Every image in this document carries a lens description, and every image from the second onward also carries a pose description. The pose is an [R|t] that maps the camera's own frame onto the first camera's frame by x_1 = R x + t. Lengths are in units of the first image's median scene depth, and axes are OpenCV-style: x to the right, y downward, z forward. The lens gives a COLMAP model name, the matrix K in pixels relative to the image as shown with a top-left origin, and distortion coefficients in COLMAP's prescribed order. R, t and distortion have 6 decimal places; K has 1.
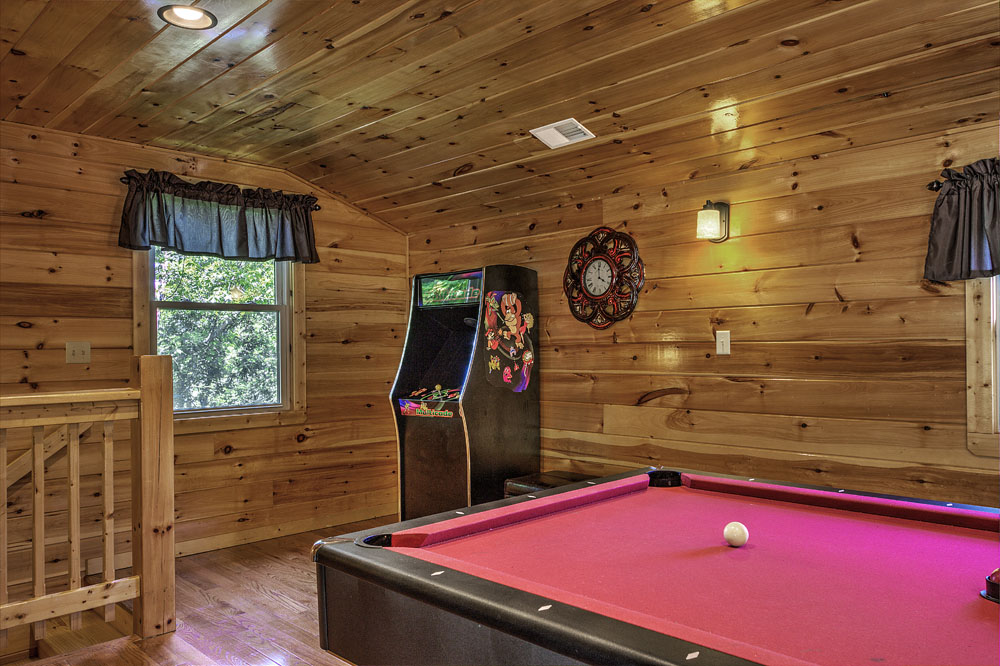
lens RADIAL K [[734.9, 0, 504.0], [0, 734.9, 341.0], [0, 0, 1]] dist [-0.005963, 0.009658]
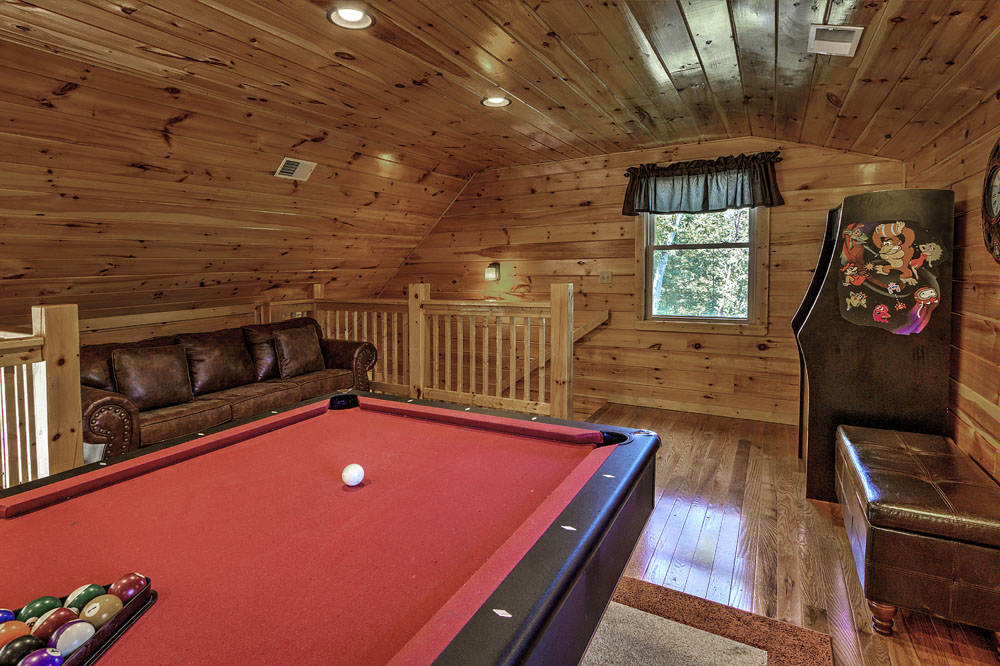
lens RADIAL K [[481.3, 0, 491.4], [0, 481.3, 286.3], [0, 0, 1]] dist [-0.005684, 0.000062]
pose [[0.275326, 0.045024, -0.960296, 0.442218], [0.017902, 0.998489, 0.051947, -0.027044], [0.961184, -0.031494, 0.274104, 0.379708]]
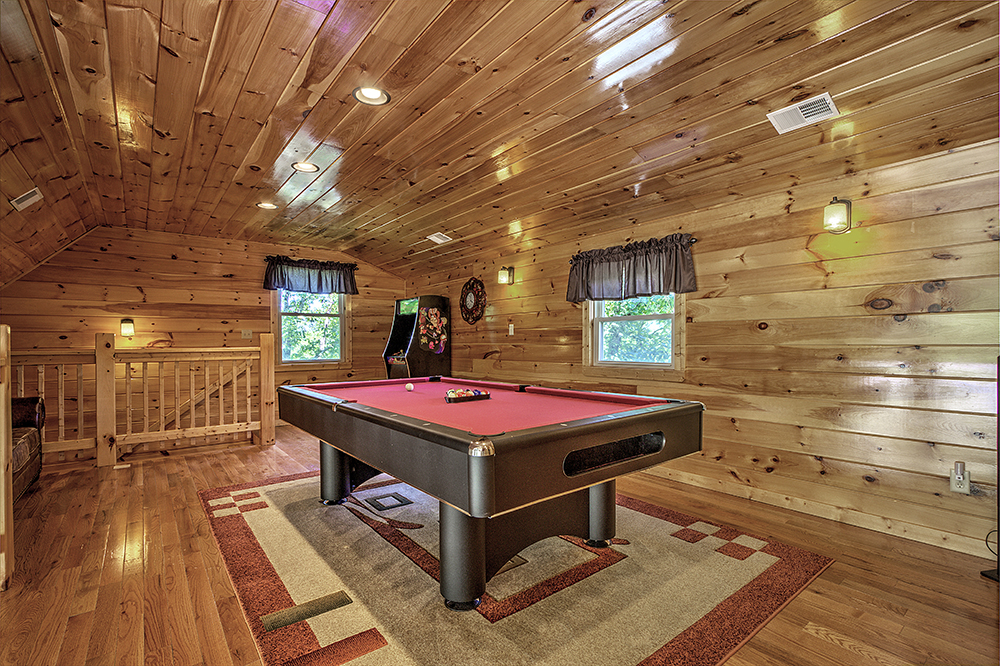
lens RADIAL K [[457.3, 0, 498.3], [0, 457.3, 343.2], [0, 0, 1]] dist [-0.020168, 0.003807]
pose [[0.994167, 0.004442, -0.107757, 0.352628], [-0.003260, 0.999933, 0.011144, 0.023885], [0.107799, -0.010727, 0.994115, -0.336620]]
